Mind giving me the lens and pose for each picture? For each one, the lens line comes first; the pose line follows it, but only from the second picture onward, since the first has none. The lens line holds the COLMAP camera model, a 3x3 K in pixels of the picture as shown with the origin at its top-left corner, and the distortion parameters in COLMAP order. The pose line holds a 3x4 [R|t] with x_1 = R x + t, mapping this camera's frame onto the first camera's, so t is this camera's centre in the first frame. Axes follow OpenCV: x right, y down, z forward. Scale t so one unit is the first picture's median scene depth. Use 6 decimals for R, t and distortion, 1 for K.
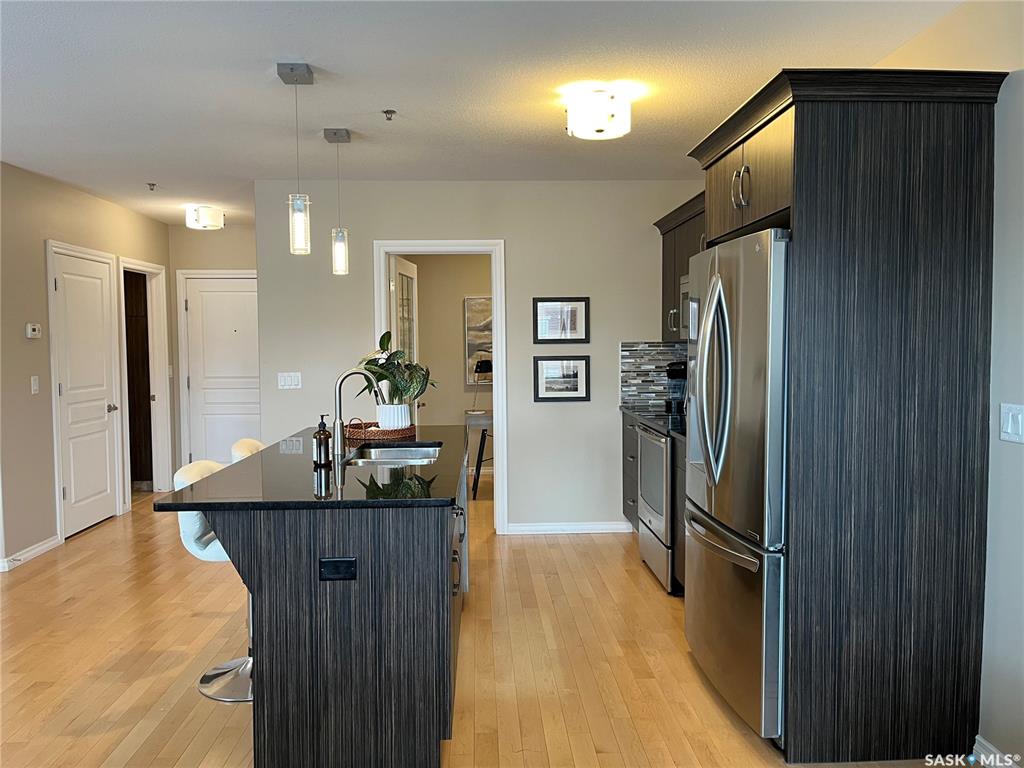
lens RADIAL K [[773.0, 0, 512.0], [0, 773.0, 380.8], [0, 0, 1]] dist [0.055728, -0.076753]
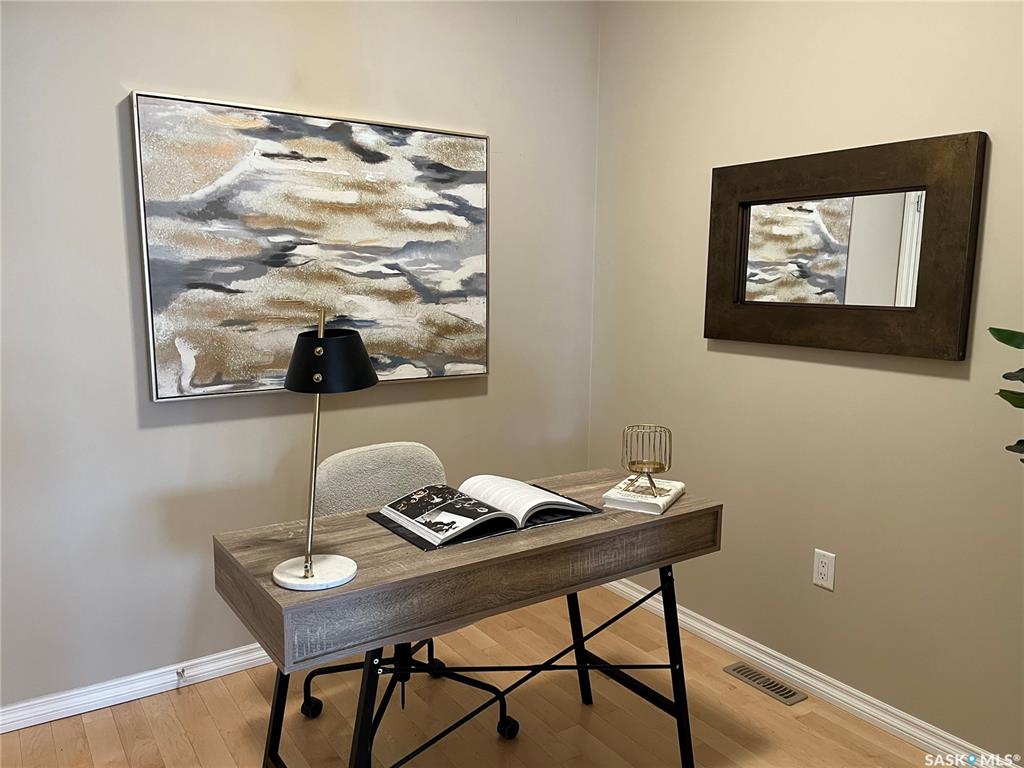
lens RADIAL K [[773.0, 0, 519.7], [0, 773.0, 392.1], [0, 0, 1]] dist [0.055728, -0.076753]
pose [[0.849461, -0.057937, 0.524461, -0.138164], [0.008551, 0.995335, 0.096103, -0.038204], [-0.527583, -0.077151, 0.845993, 0.983056]]
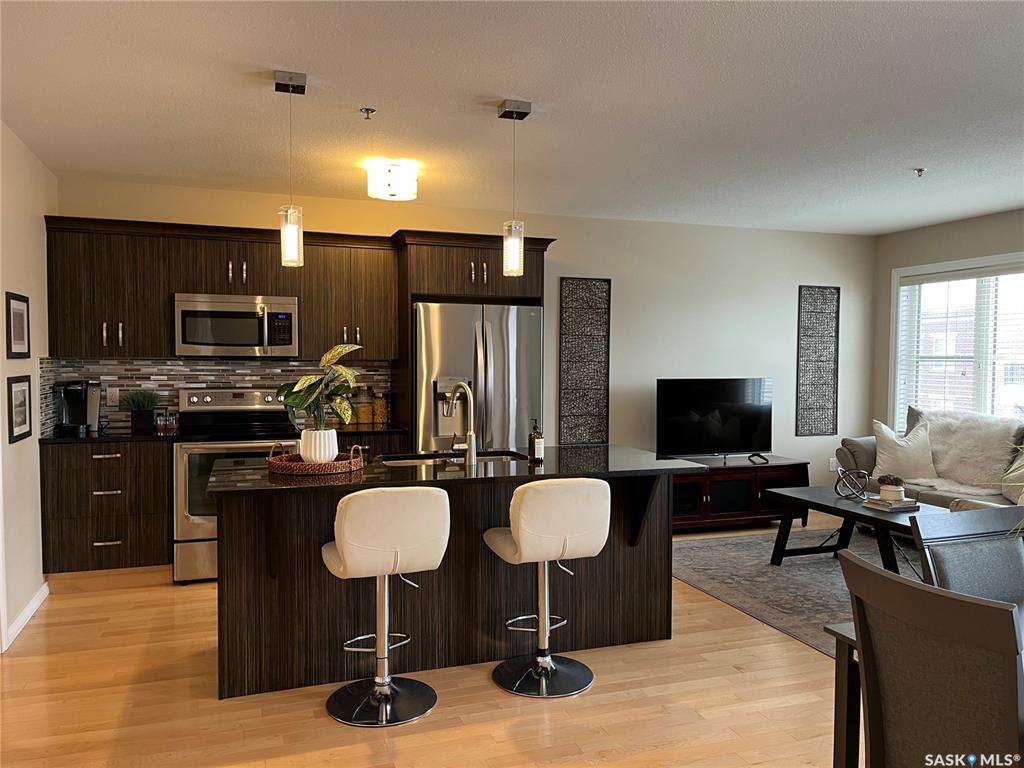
lens RADIAL K [[773.0, 0, 511.5], [0, 773.0, 389.3], [0, 0, 1]] dist [0.055728, -0.076753]
pose [[-0.291592, -0.032212, 0.956000, -0.772797], [0.046780, 0.997757, 0.047887, -0.033743], [-0.955398, 0.058685, -0.289431, 0.782082]]
